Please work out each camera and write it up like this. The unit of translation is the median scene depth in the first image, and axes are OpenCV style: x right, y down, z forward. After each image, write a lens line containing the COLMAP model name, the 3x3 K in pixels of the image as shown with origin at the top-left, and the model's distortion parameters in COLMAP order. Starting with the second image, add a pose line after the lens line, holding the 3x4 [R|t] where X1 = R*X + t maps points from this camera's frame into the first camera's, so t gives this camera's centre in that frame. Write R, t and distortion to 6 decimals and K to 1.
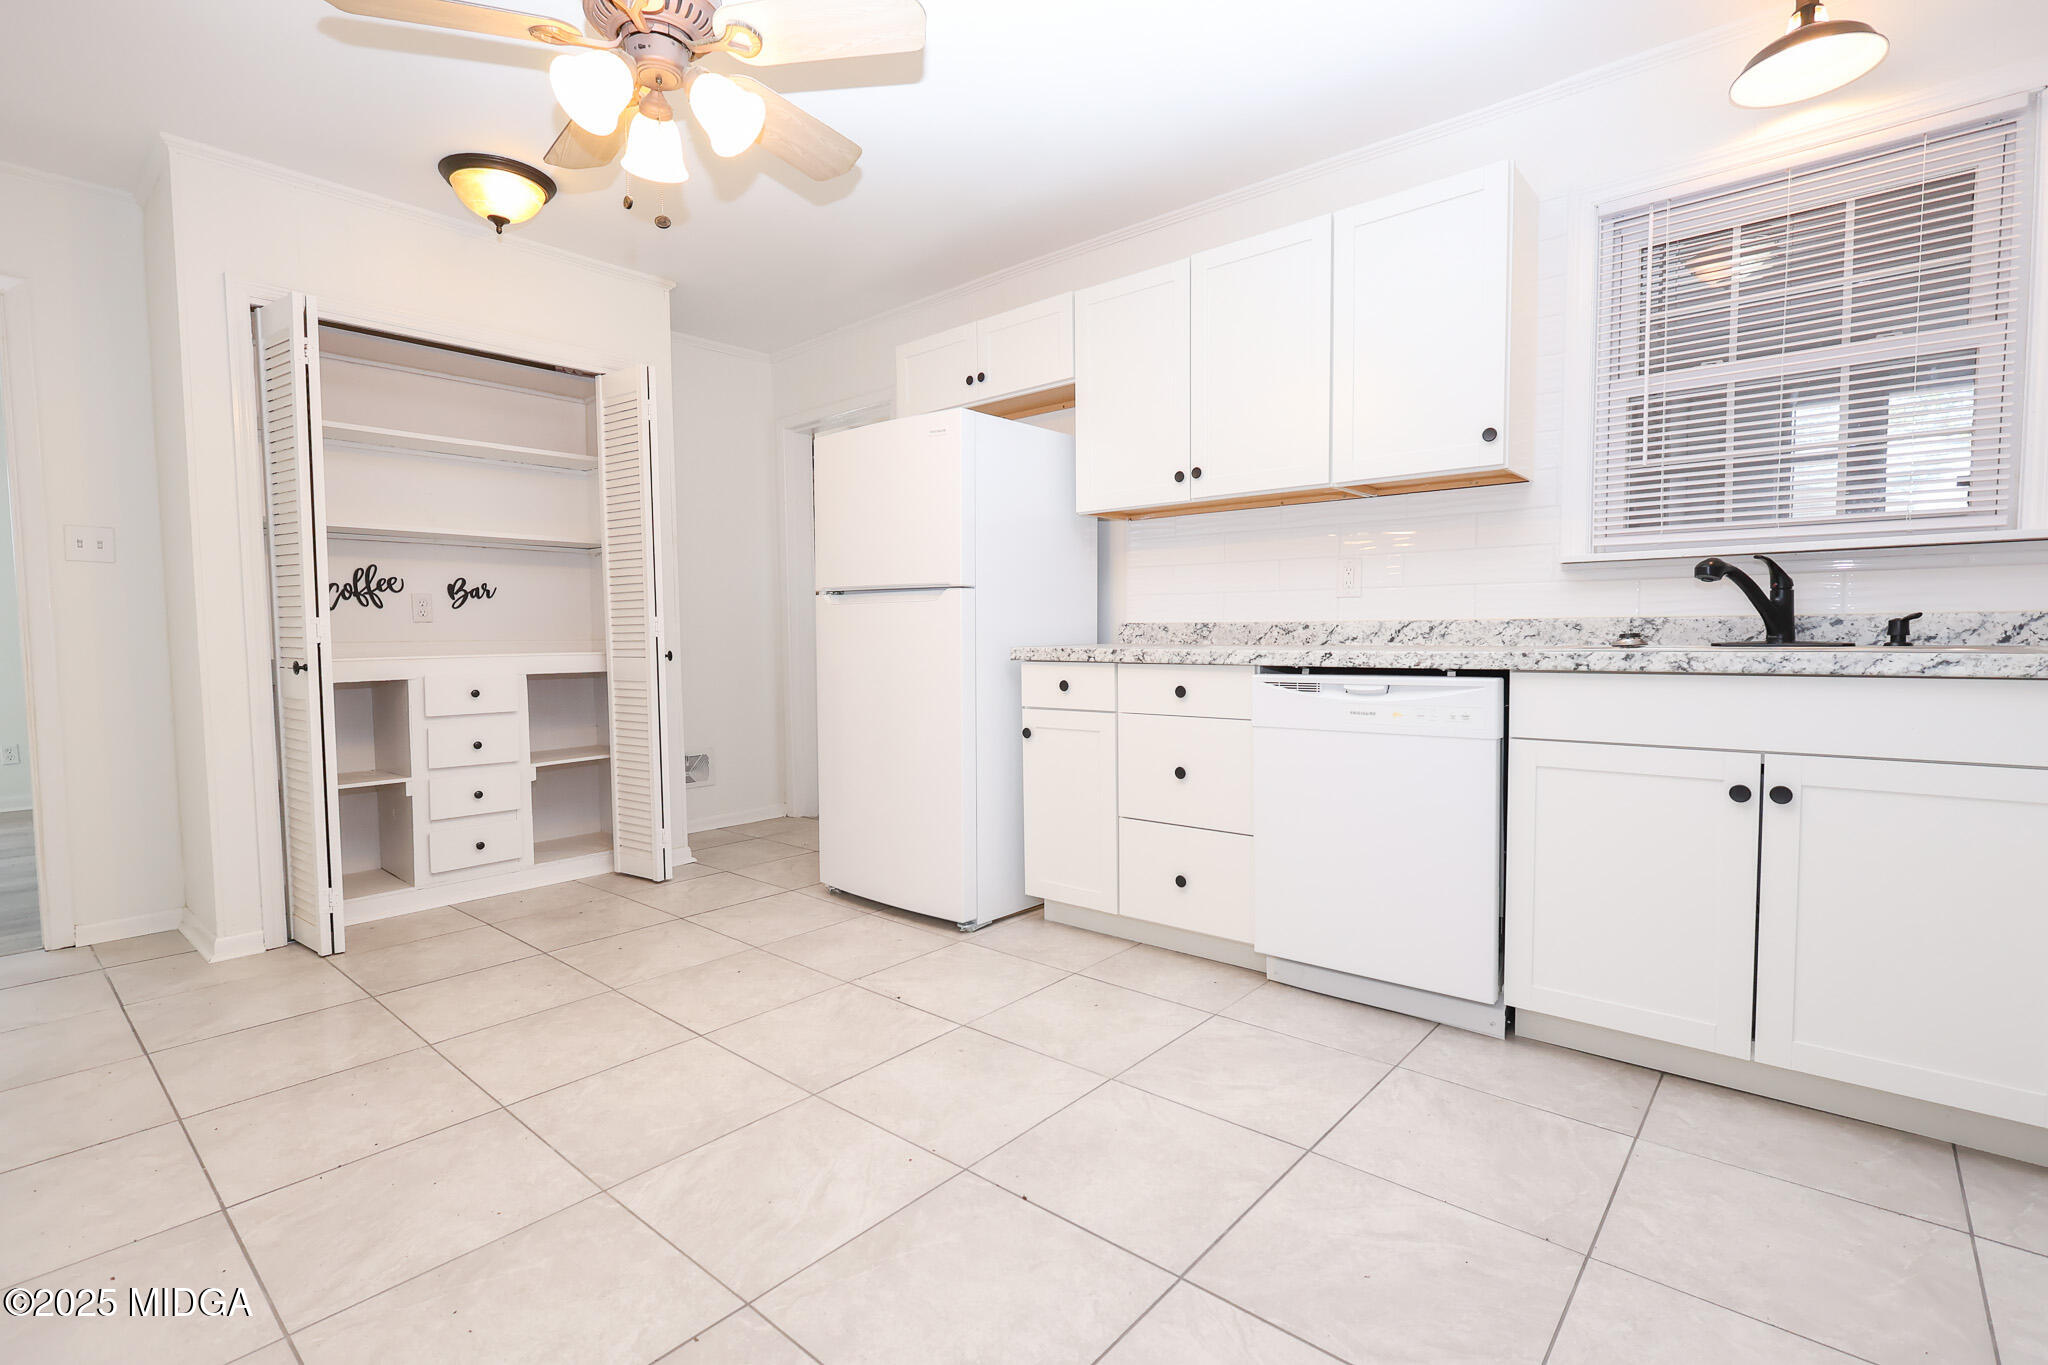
lens RADIAL K [[946.1, 0, 1024.0], [0, 946.1, 682.5], [0, 0, 1]] dist [-0.004459, 0.001248]
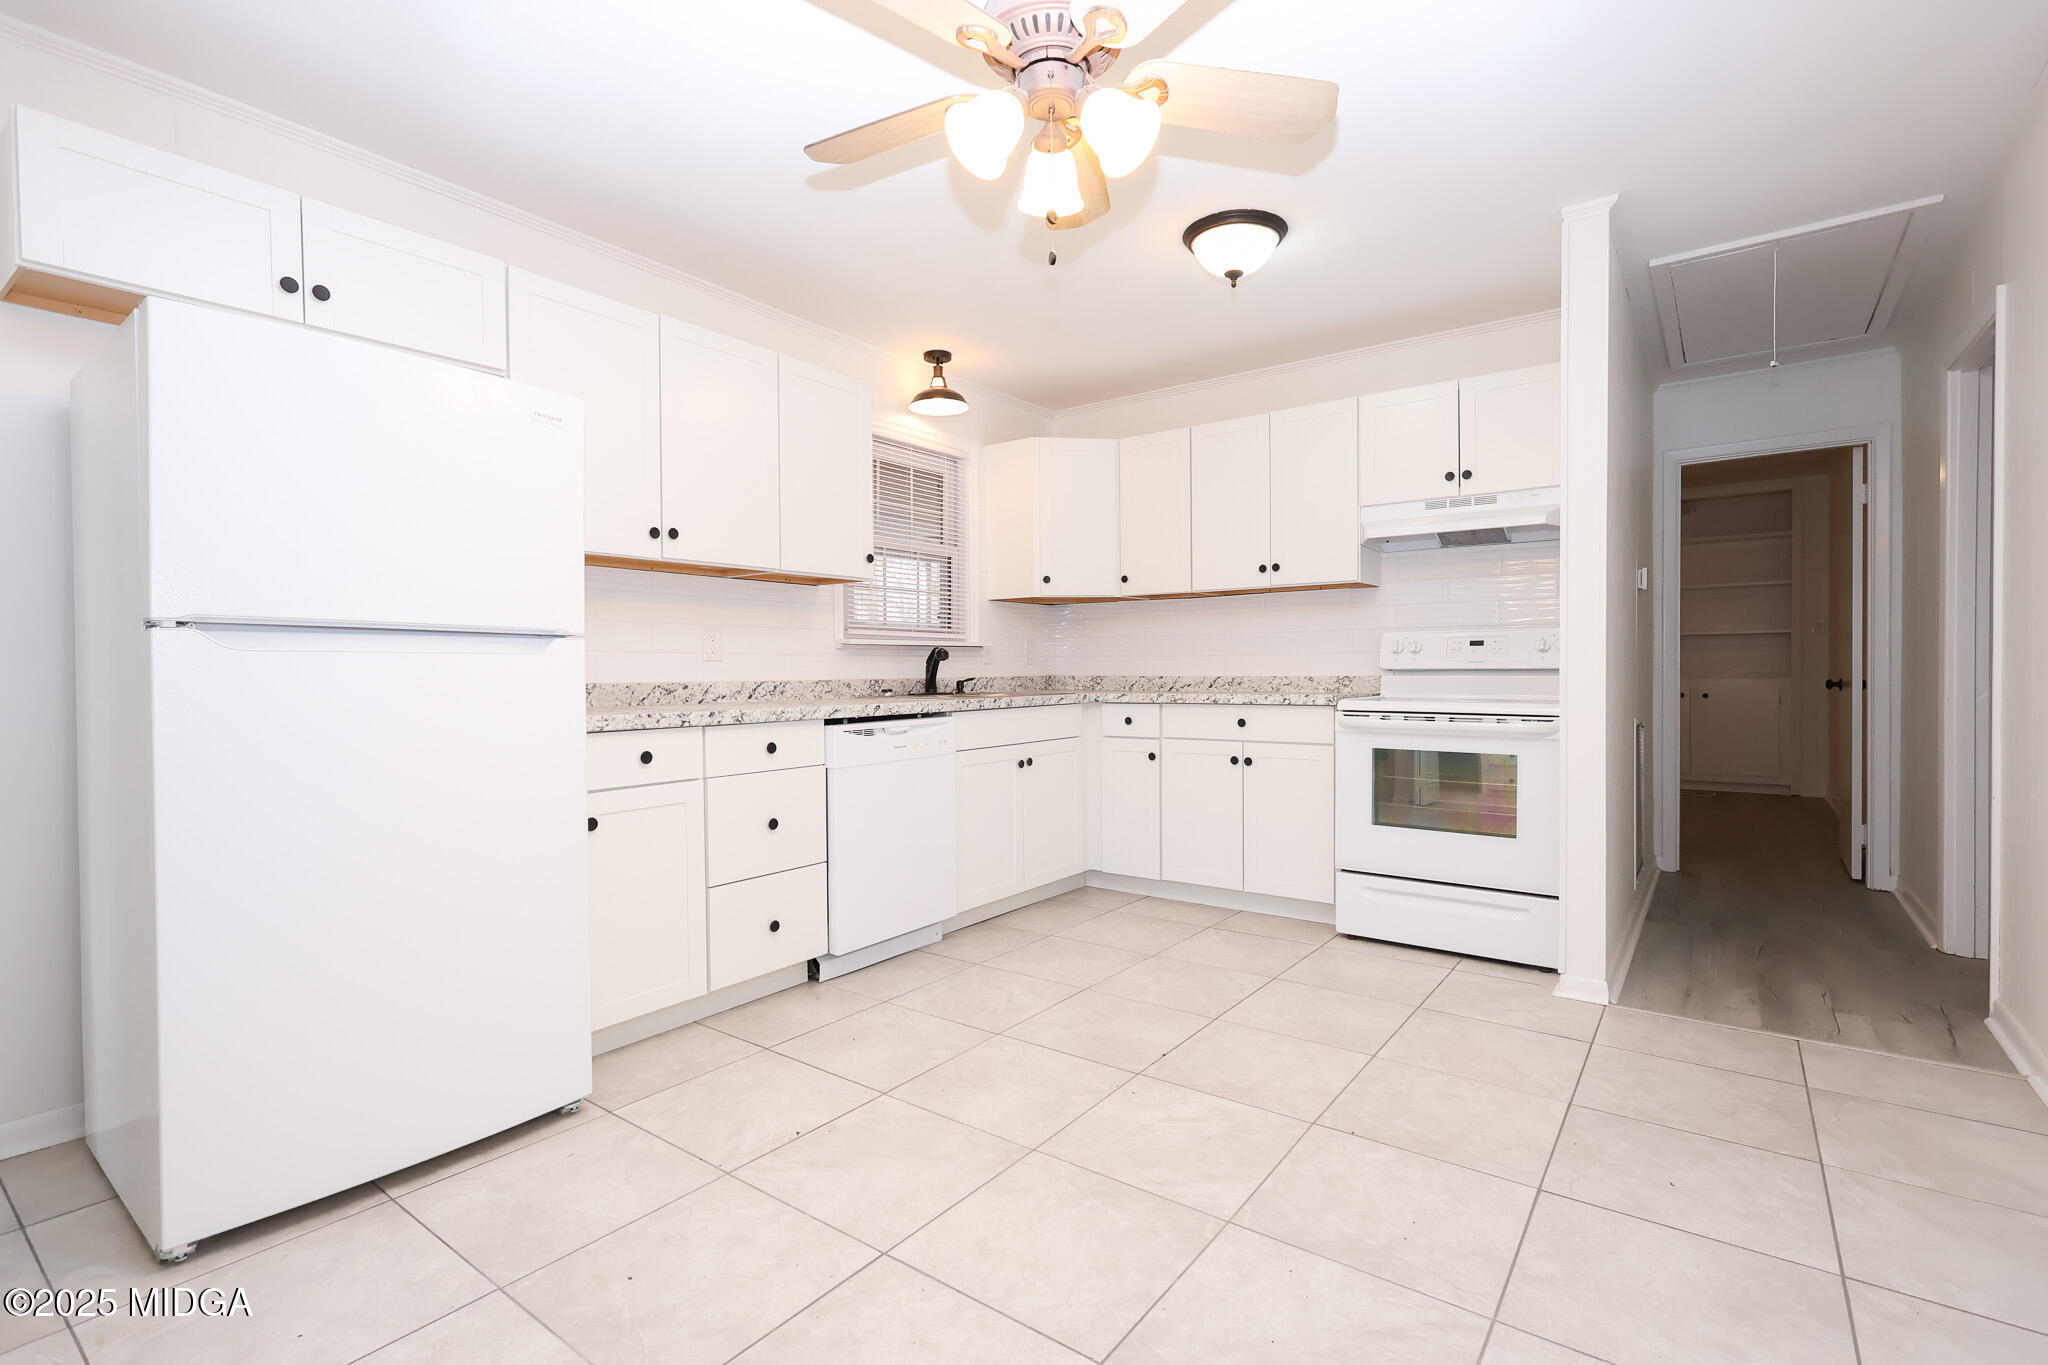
lens RADIAL K [[946.1, 0, 1024.0], [0, 946.1, 682.5], [0, 0, 1]] dist [-0.004459, 0.001248]
pose [[-0.077020, -0.002661, 0.997026, -0.934253], [0.063640, 0.997944, 0.007580, -0.054761], [-0.994996, 0.064034, -0.076693, 0.801971]]
